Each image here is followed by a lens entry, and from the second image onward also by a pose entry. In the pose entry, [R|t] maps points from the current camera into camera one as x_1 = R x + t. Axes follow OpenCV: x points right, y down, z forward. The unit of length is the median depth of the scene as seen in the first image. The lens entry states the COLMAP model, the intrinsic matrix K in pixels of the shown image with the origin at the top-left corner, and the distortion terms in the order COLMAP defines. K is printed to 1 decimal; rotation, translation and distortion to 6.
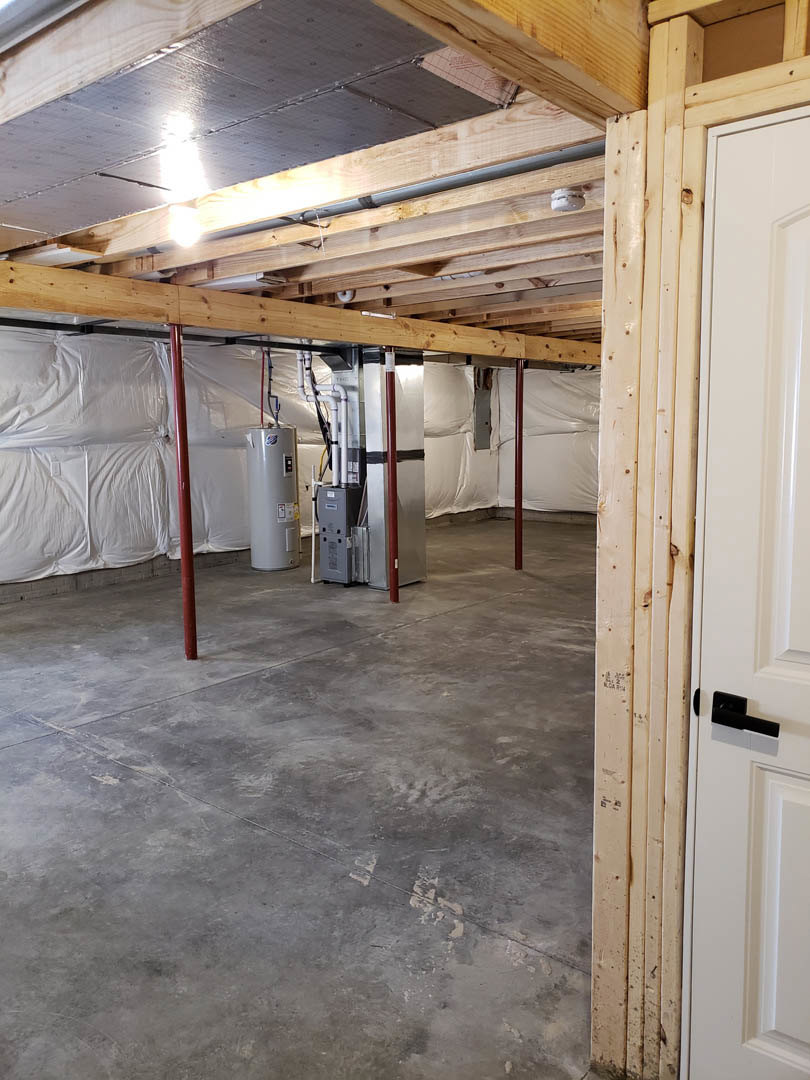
lens RADIAL K [[860.5, 0, 403.8], [0, 860.5, 544.2], [0, 0, 1]] dist [0.016663, 0.008324]
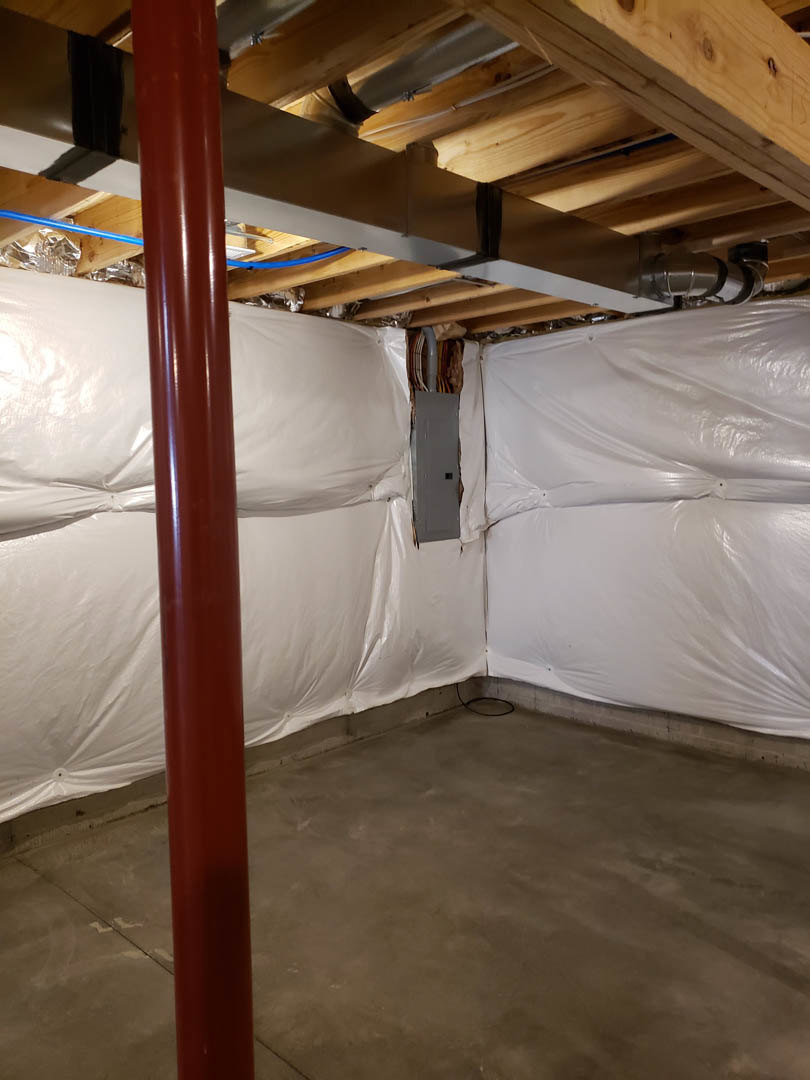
lens RADIAL K [[860.5, 0, 403.8], [0, 860.5, 544.2], [0, 0, 1]] dist [0.016663, 0.008324]
pose [[0.996187, 0.000343, -0.087244, 0.112094], [-0.005100, 0.998511, -0.054303, -0.088064], [0.087096, 0.054541, 0.994706, 0.610626]]
